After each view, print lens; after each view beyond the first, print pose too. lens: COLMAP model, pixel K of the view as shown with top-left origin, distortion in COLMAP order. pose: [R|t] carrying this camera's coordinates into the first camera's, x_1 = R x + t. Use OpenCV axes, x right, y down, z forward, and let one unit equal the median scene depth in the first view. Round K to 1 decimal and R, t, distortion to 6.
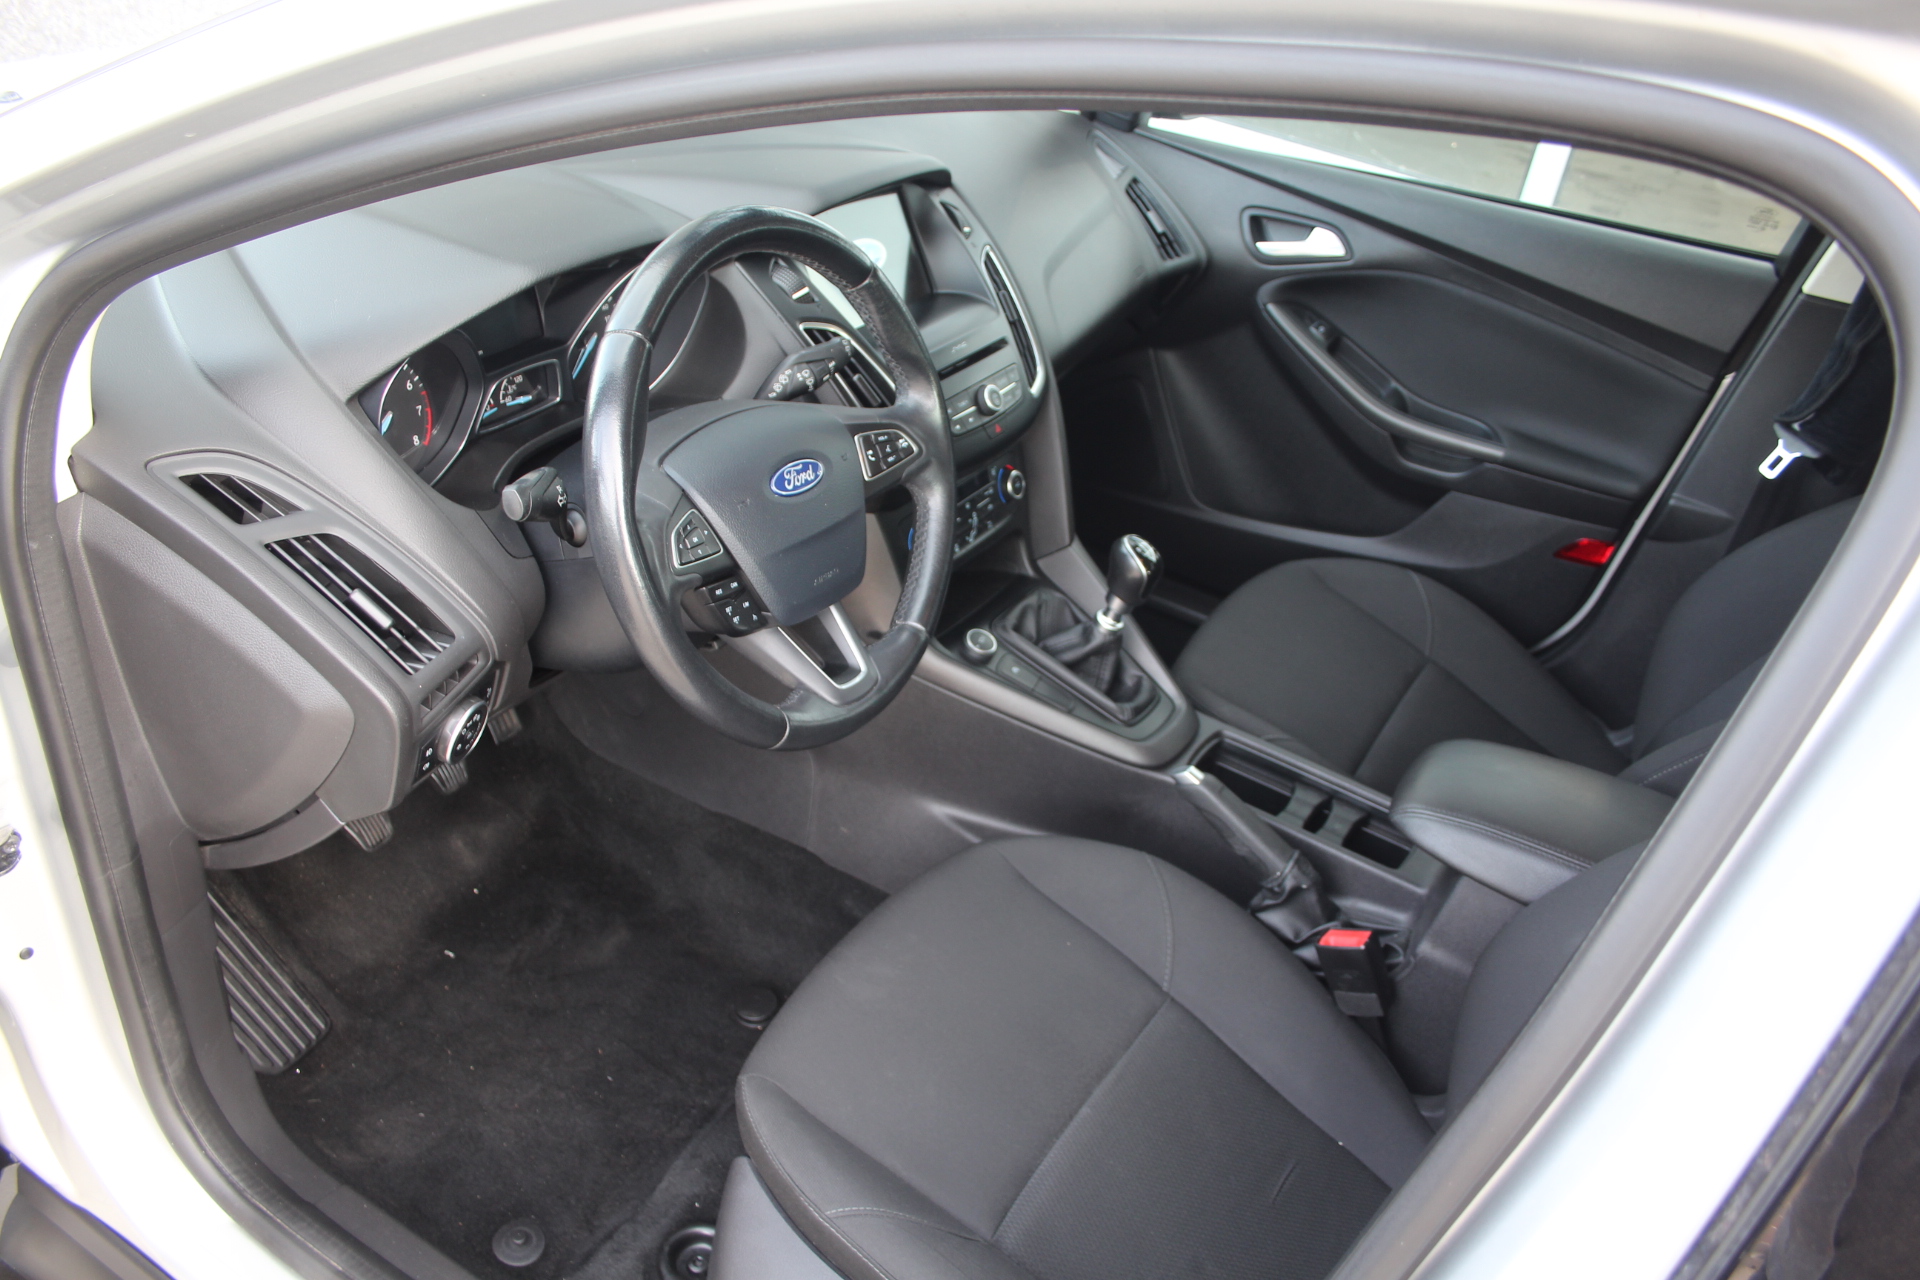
lens RADIAL K [[1593.5, 0, 958.3], [0, 1593.5, 649.5], [0, 0, 1]] dist [-0.116186, 0.094931]
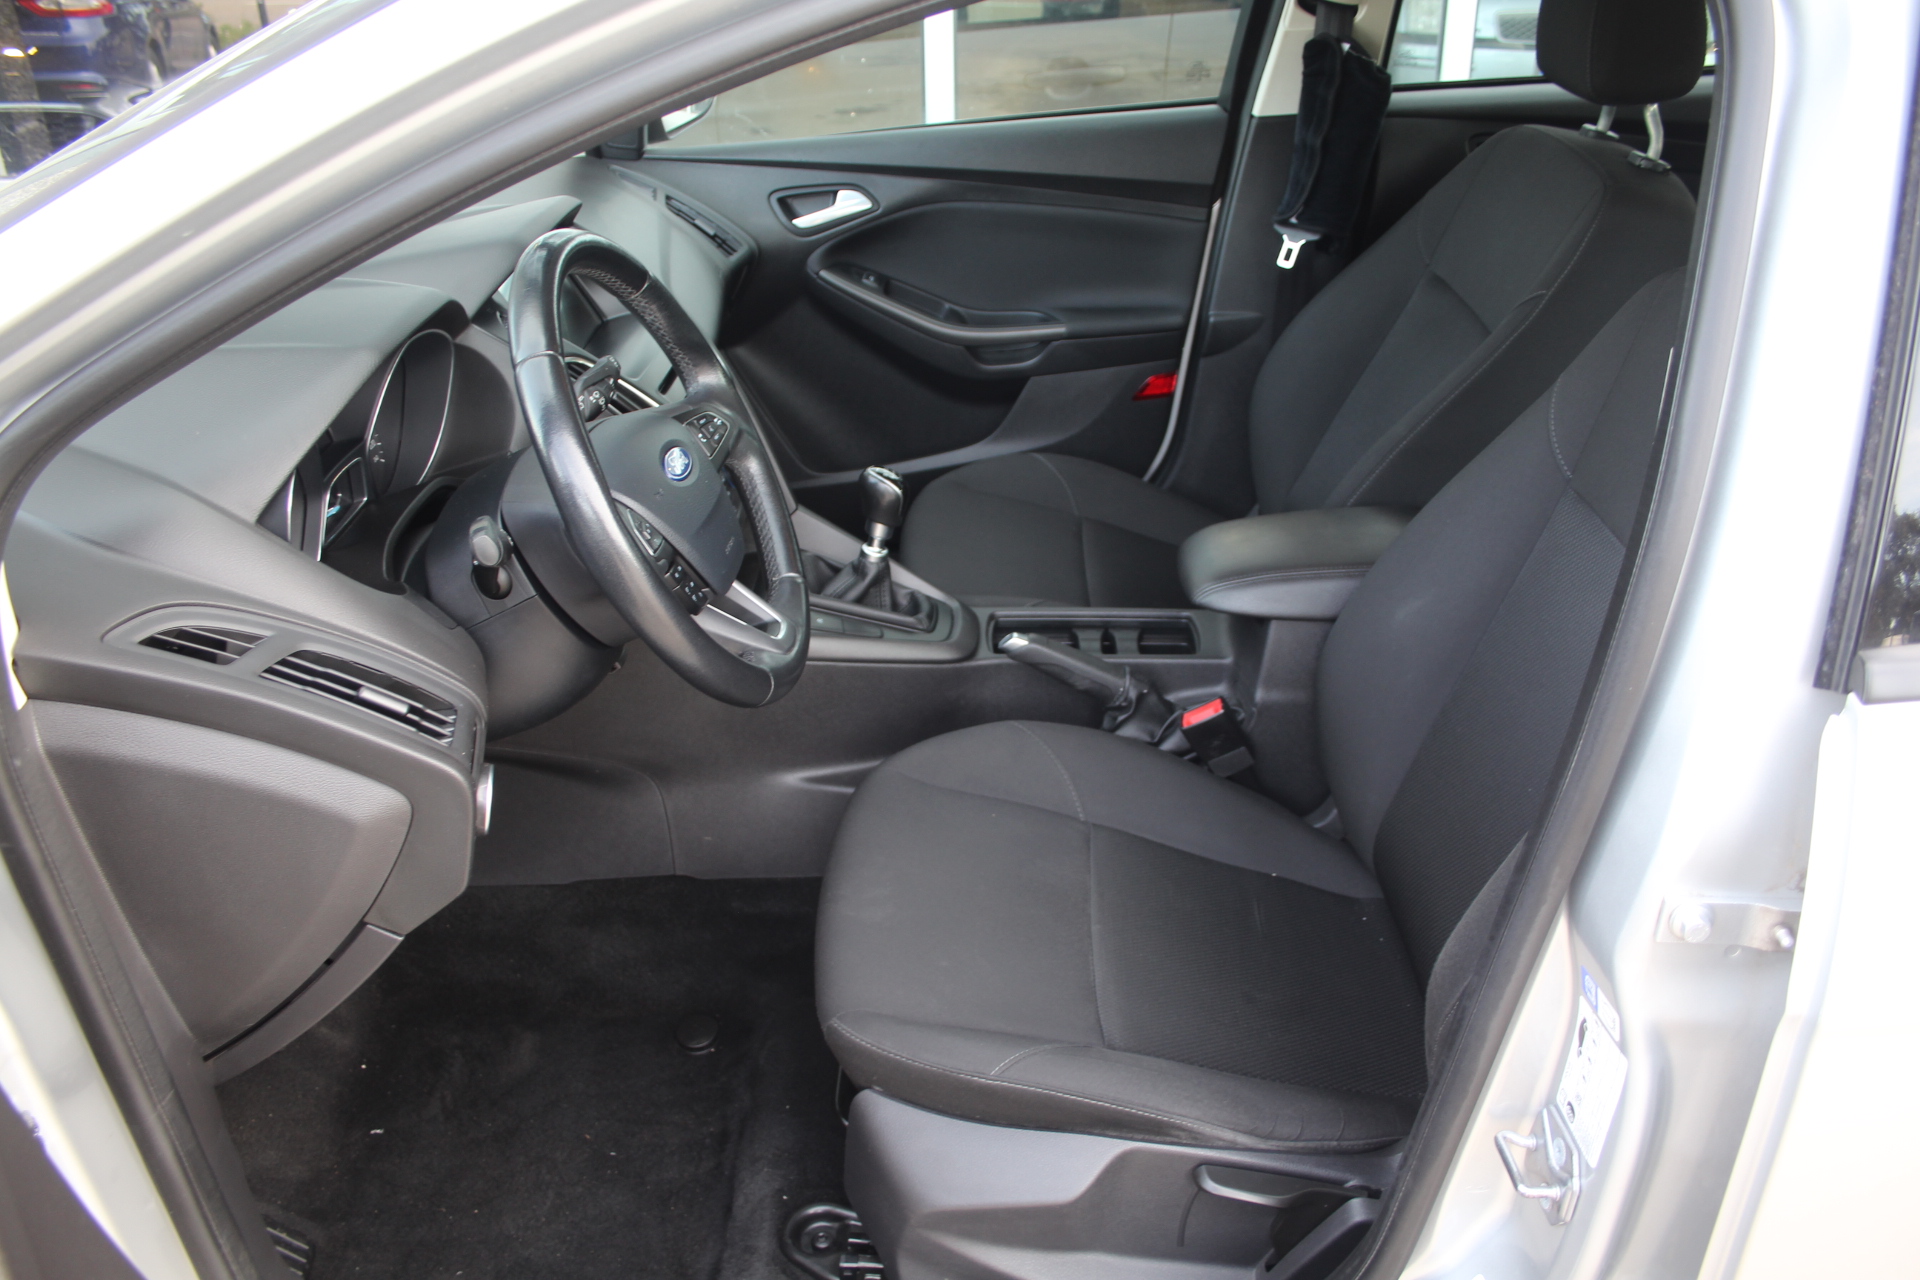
lens RADIAL K [[1593.5, 0, 976.0], [0, 1593.5, 633.9], [0, 0, 1]] dist [-0.116186, 0.094931]
pose [[0.858773, -0.362171, 0.362411, -0.260440], [0.379642, 0.924807, 0.024591, 0.034000], [-0.344066, 0.116468, 0.931694, -0.027988]]
